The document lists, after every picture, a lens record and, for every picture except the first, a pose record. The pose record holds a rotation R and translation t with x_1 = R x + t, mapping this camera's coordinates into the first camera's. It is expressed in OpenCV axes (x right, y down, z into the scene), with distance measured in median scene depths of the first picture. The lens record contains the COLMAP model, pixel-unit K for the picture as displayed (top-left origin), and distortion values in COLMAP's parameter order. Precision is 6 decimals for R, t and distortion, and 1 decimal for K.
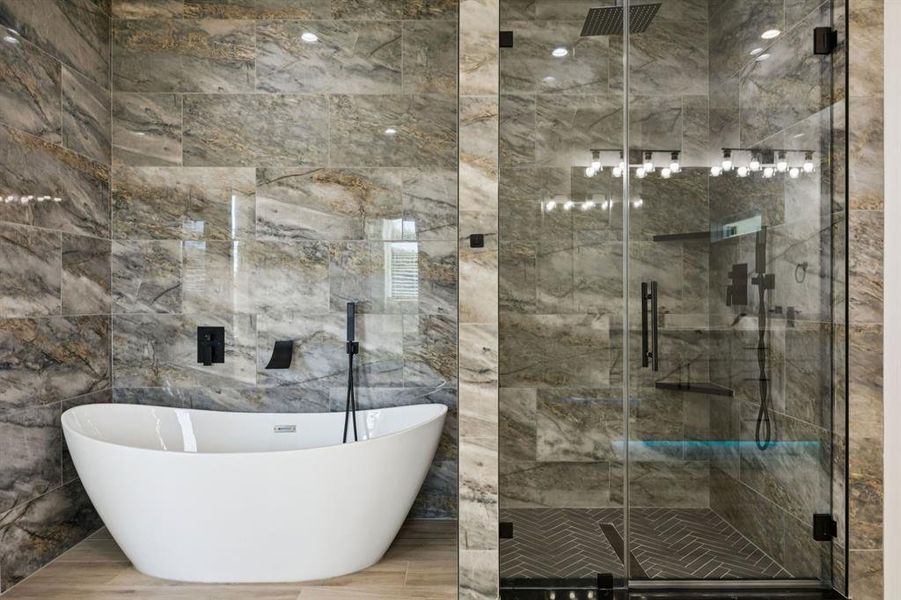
lens RADIAL K [[597.9, 0, 450.5], [0, 597.9, 300.0], [0, 0, 1]] dist [-0.003010, -0.001026]
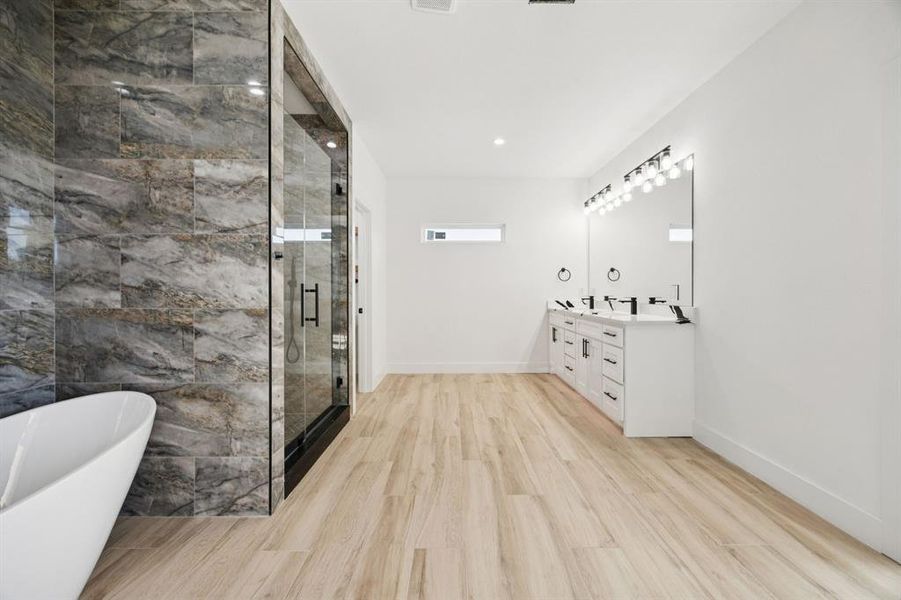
lens RADIAL K [[346.3, 0, 451.3], [0, 346.3, 295.1], [0, 0, 1]] dist [0.000402, -0.000073]
pose [[0.007991, -0.012555, 0.999889, -0.560067], [0.001936, 0.999920, 0.012540, -0.003609], [-0.999966, 0.001835, 0.008014, 0.343287]]
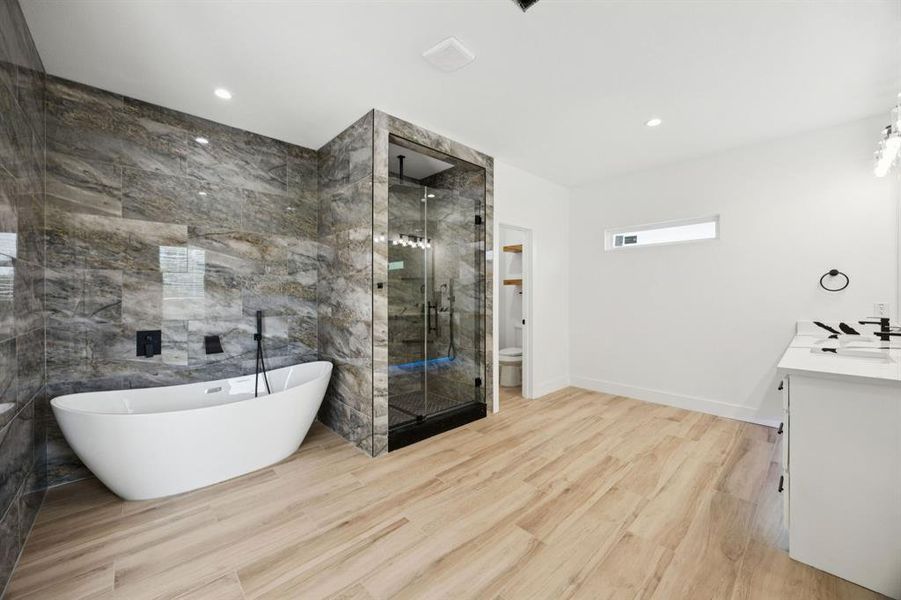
lens RADIAL K [[340.1, 0, 450.5], [0, 340.1, 300.0], [0, 0, 1]] dist [-0.000510, -0.000064]
pose [[0.736947, -0.012484, 0.675835, -0.422109], [0.004580, 0.999899, 0.013476, -0.038280], [-0.675935, -0.006836, 0.736930, -0.110940]]
